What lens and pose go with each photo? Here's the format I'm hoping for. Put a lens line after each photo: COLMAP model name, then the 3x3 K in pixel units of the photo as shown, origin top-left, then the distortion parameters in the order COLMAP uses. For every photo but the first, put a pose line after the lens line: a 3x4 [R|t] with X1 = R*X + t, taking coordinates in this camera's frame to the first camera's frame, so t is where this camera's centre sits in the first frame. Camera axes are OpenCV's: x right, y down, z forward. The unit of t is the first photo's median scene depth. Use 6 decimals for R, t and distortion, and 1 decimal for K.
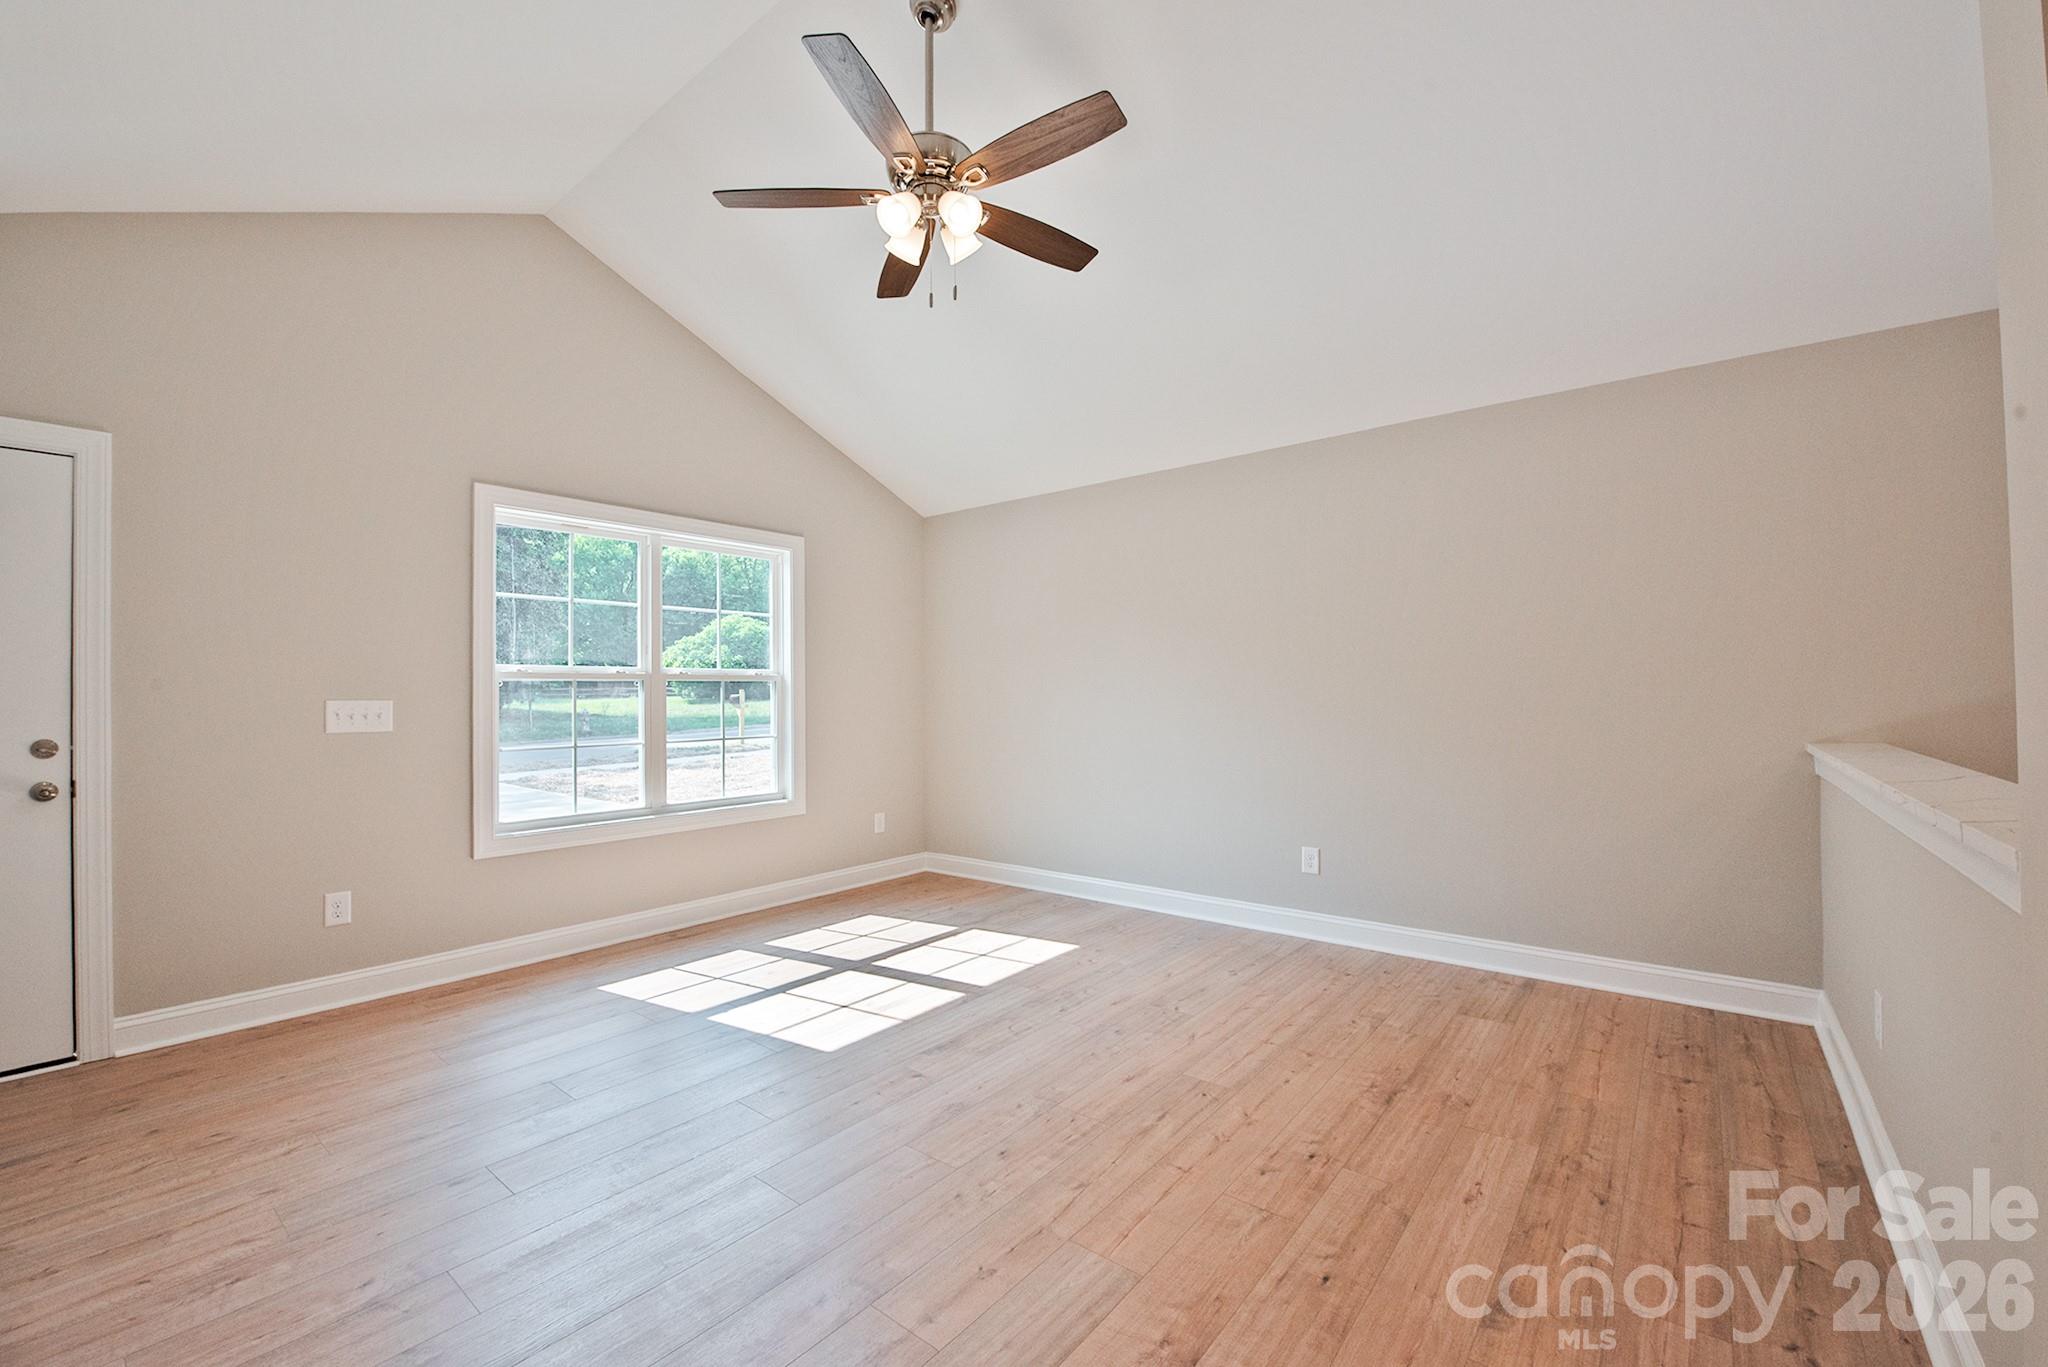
lens RADIAL K [[835.0, 0, 1020.9], [0, 835.0, 680.4], [0, 0, 1]] dist [-0.016472, -0.000265]
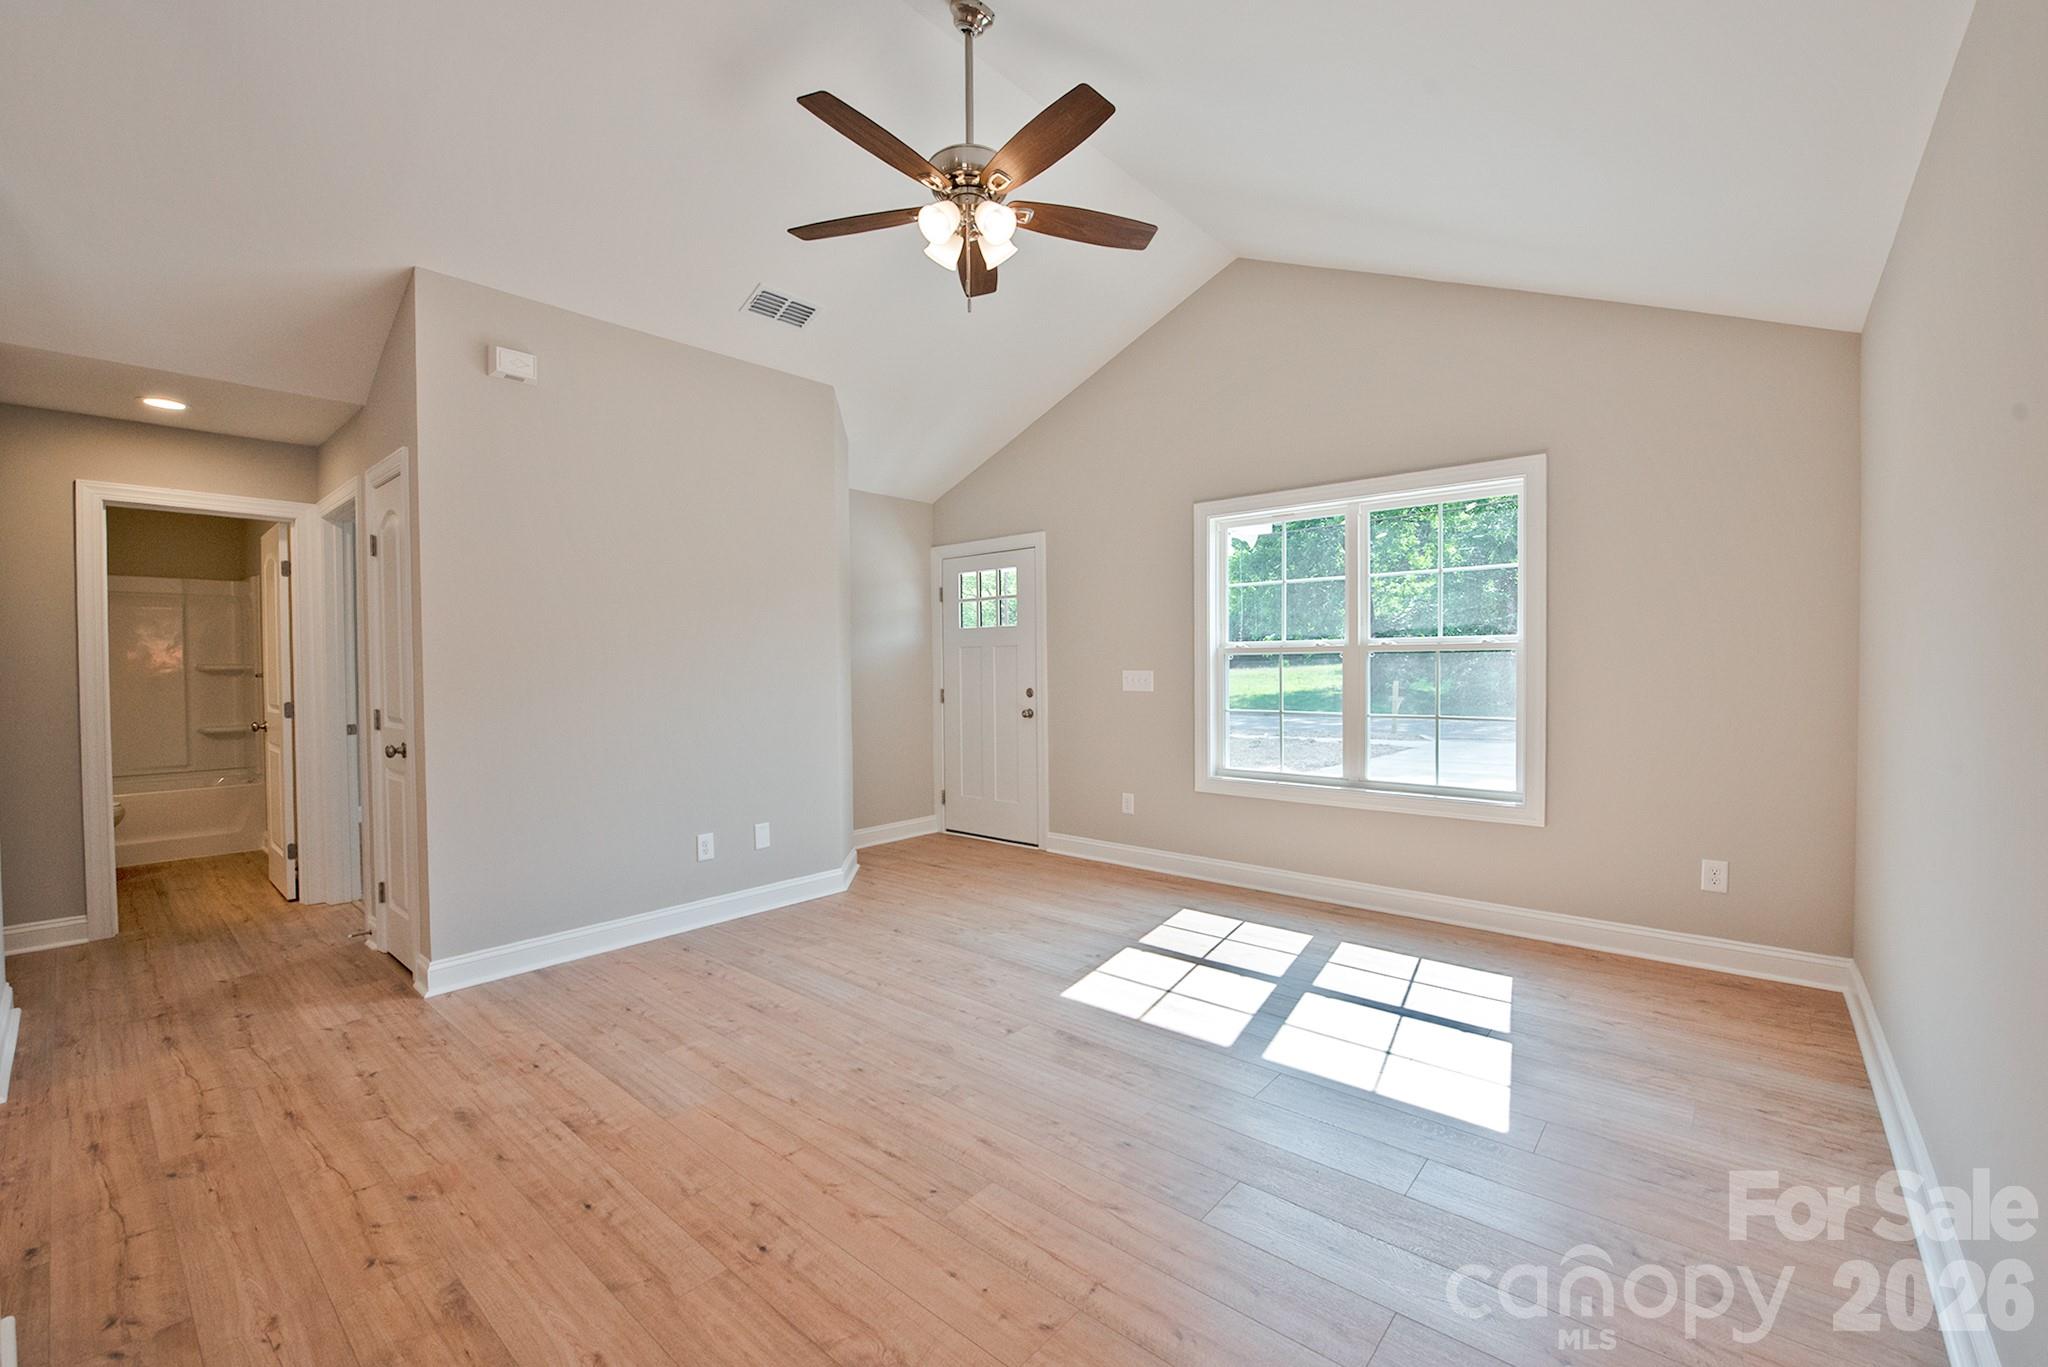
lens RADIAL K [[836.9, 0, 1015.5], [0, 836.9, 685.3], [0, 0, 1]] dist [-0.016972, -0.000248]
pose [[-0.027539, 0.036041, -0.998971, 0.796582], [0.024760, 0.999068, 0.035362, -0.008118], [0.999314, -0.023761, -0.028405, 0.891700]]
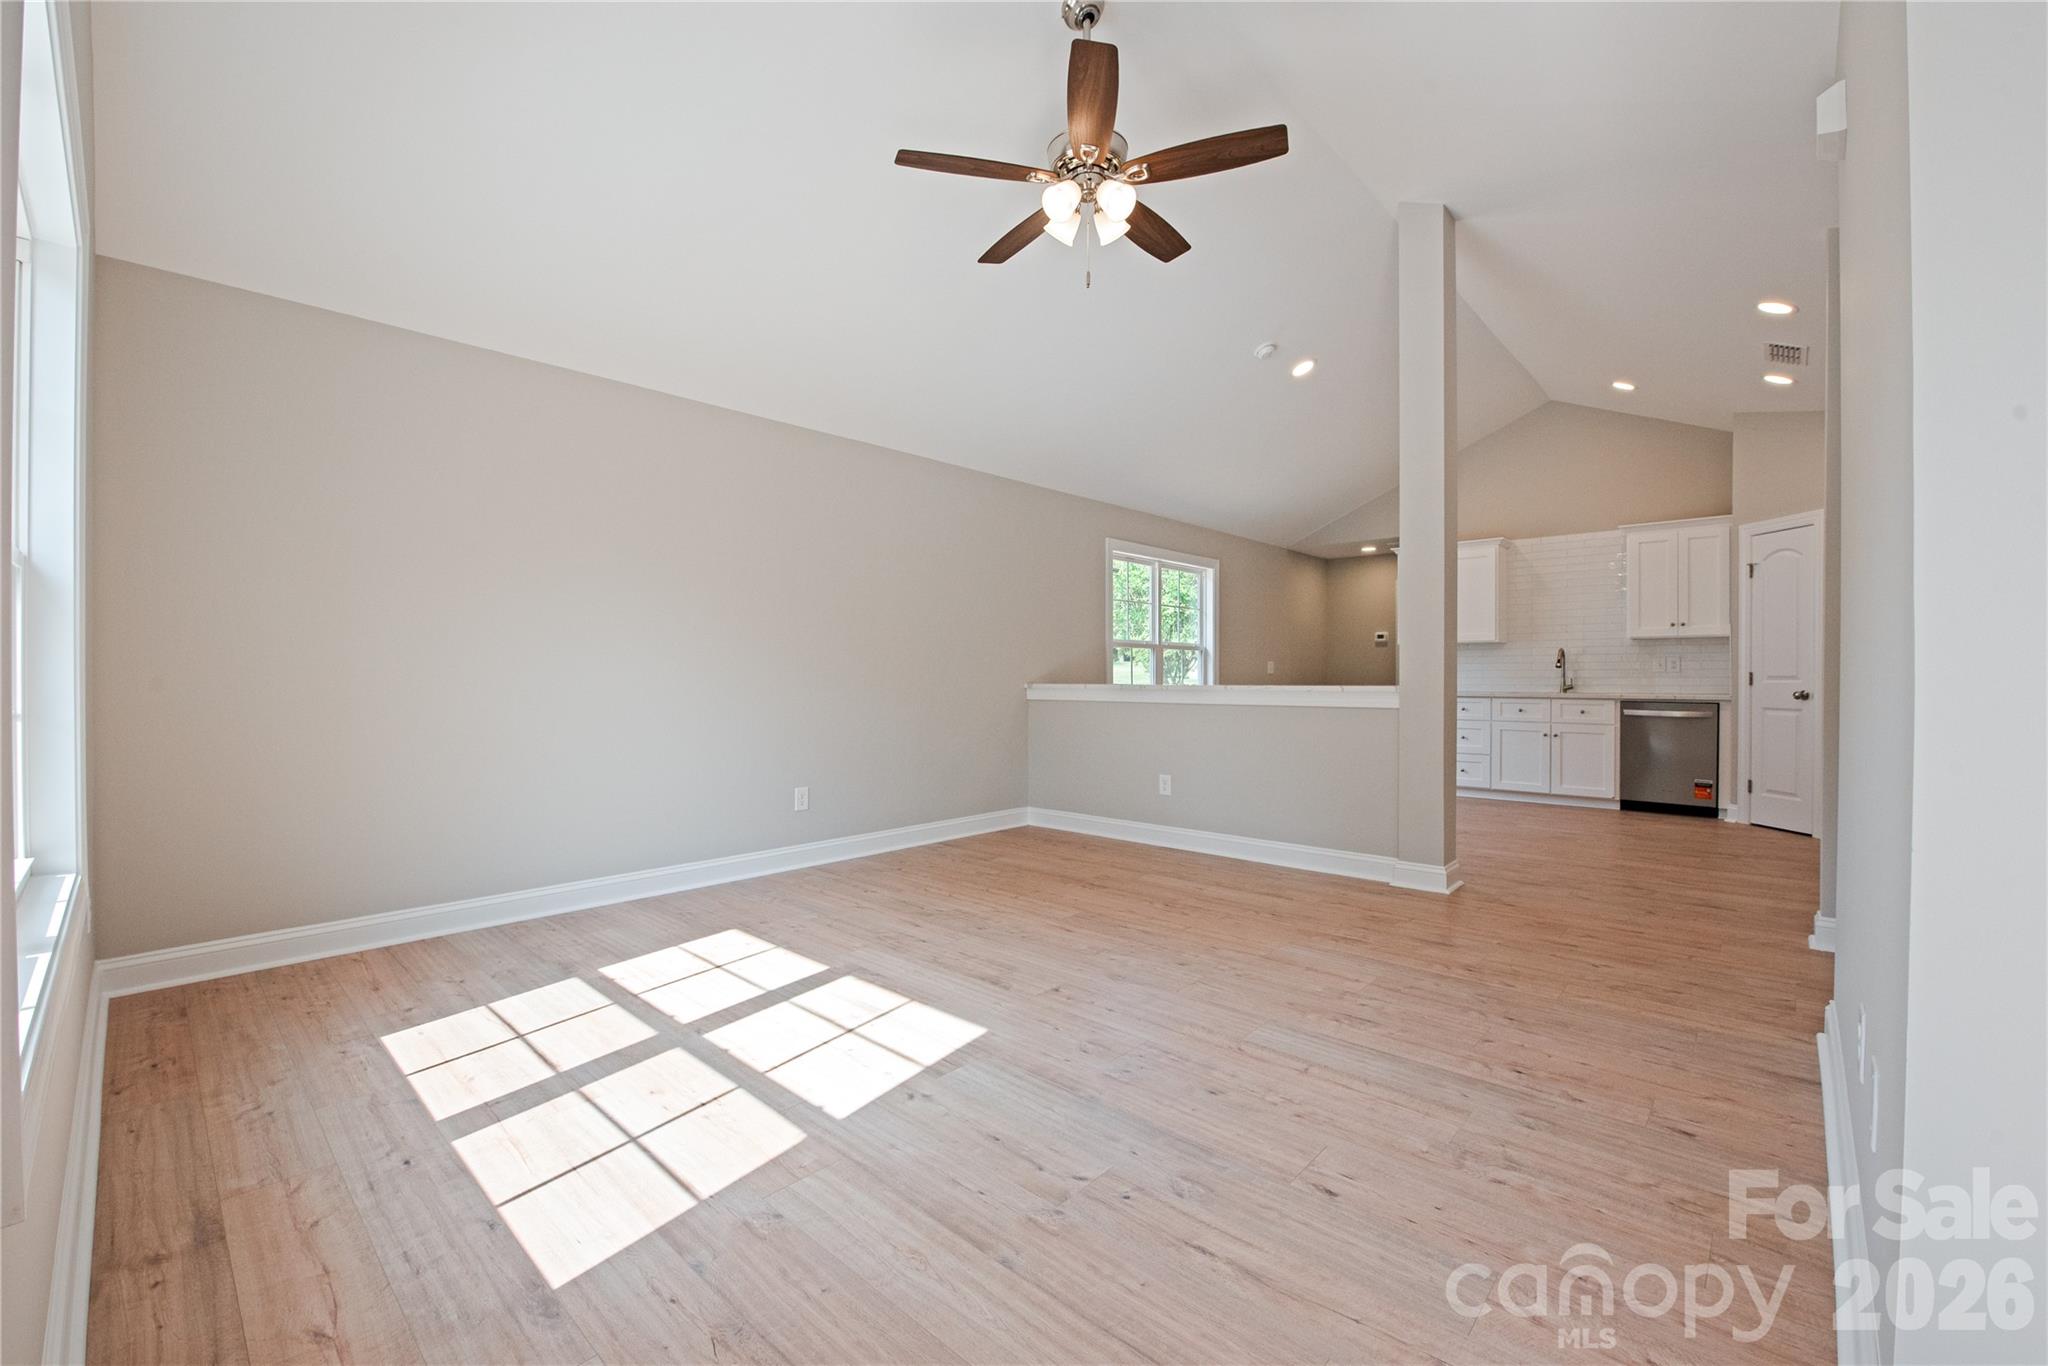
lens RADIAL K [[848.2, 0, 1010.4], [0, 848.2, 677.5], [0, 0, 1]] dist [-0.014581, -0.000215]
pose [[0.068469, 0.009489, 0.997608, -1.028235], [-0.016782, 0.999824, -0.008358, 0.073800], [-0.997512, -0.016169, 0.068616, 0.842090]]
